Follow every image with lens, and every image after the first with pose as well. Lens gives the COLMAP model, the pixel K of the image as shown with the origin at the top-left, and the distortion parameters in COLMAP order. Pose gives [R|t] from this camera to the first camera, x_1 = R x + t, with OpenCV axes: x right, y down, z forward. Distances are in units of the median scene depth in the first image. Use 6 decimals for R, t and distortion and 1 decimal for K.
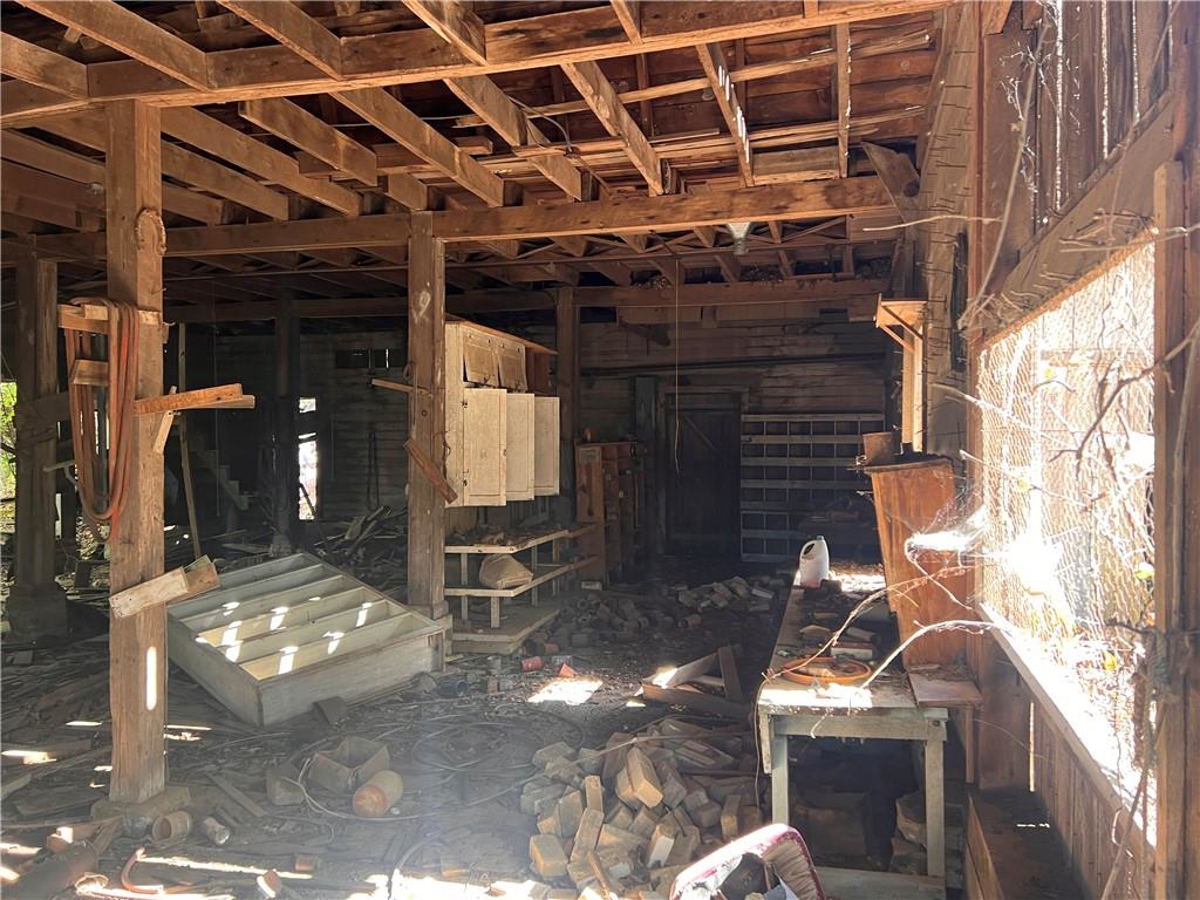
lens RADIAL K [[913.5, 0, 600.0], [0, 913.5, 450.0], [0, 0, 1]] dist [0.005495, 0.002167]
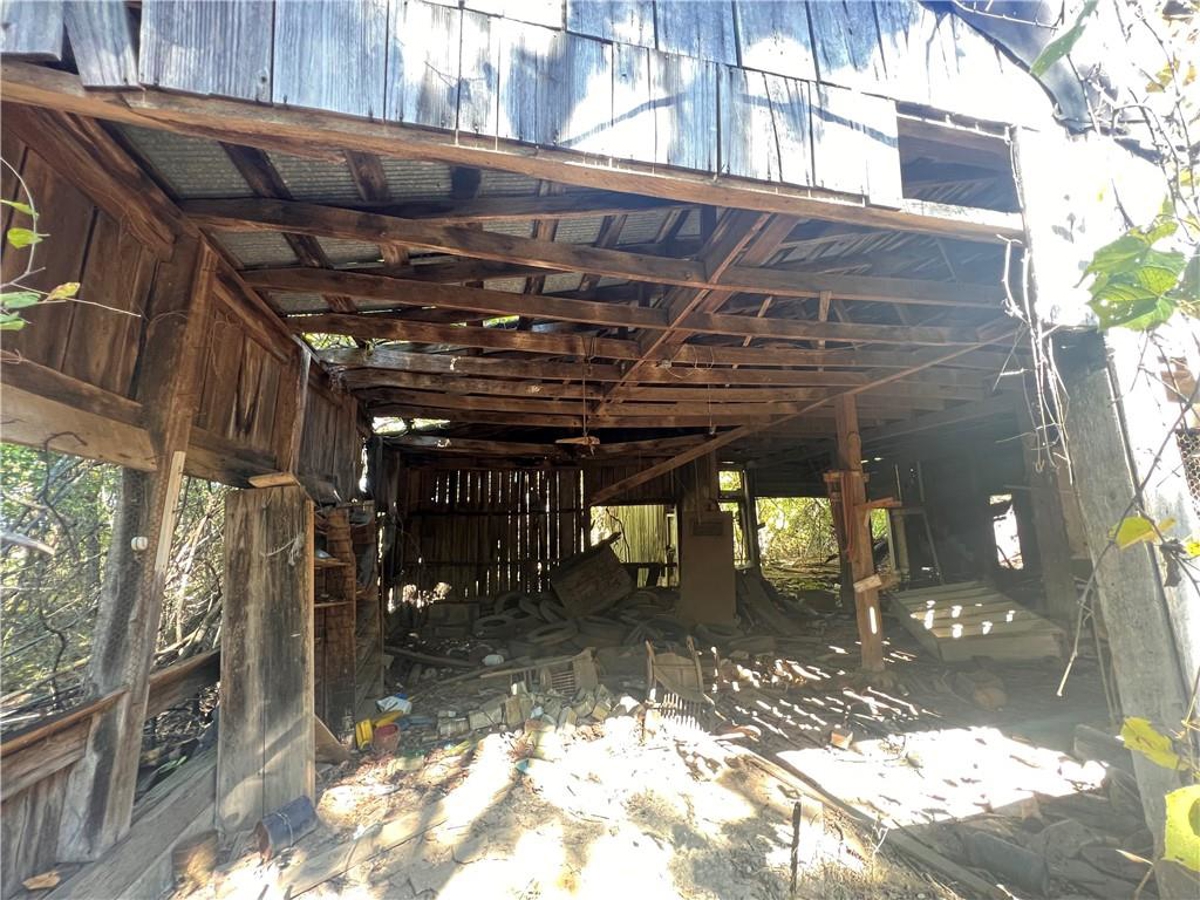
lens RADIAL K [[481.1, 0, 598.9], [0, 481.1, 447.2], [0, 0, 1]] dist [-0.004571, 0.000707]
pose [[0.485560, -0.149400, -0.861343, 0.331972], [0.005513, 0.985792, -0.167878, 0.006269], [0.874186, 0.076767, 0.479485, -0.294903]]
